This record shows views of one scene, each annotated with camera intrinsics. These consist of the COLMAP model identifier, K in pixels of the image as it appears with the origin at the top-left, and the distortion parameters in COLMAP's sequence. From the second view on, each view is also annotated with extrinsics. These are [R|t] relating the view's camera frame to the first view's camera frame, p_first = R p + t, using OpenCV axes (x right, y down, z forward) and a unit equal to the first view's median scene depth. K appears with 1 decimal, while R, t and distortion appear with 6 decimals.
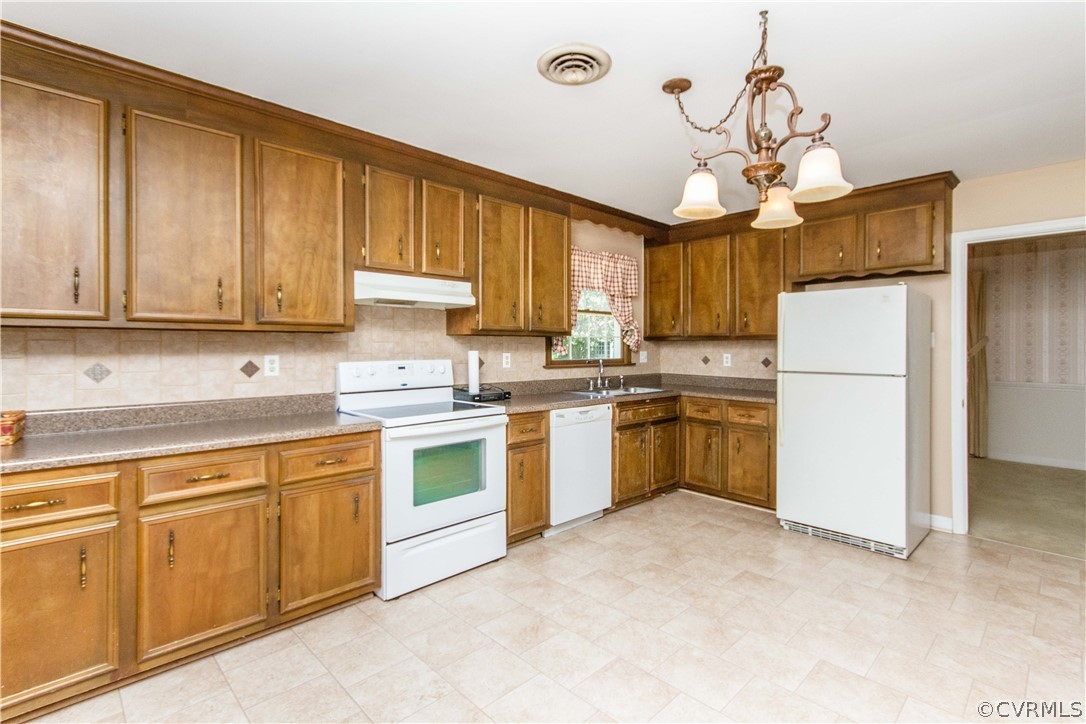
lens RADIAL K [[522.9, 0, 543.9], [0, 522.9, 343.3], [0, 0, 1]] dist [0.001635, 0.000532]
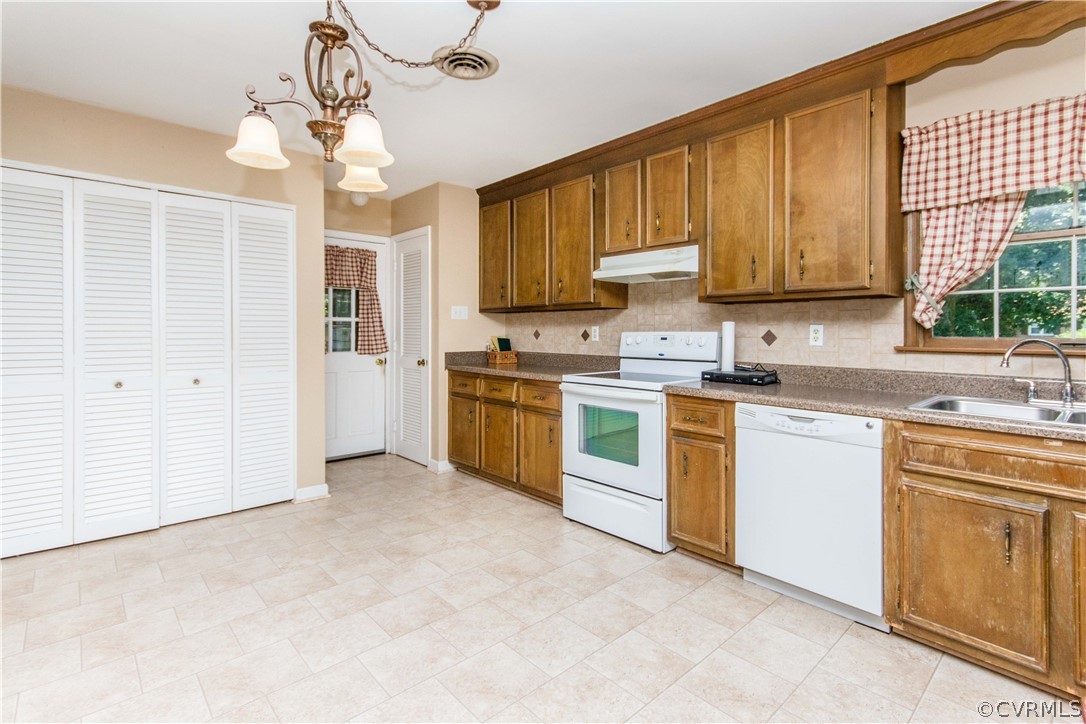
lens RADIAL K [[516.6, 0, 550.6], [0, 516.6, 328.0], [0, 0, 1]] dist [0.003044, 0.000451]
pose [[-0.034423, -0.004396, -0.999398, 0.793512], [0.003612, 0.999983, -0.004523, 0.030249], [0.999401, -0.003765, -0.034406, 0.832756]]
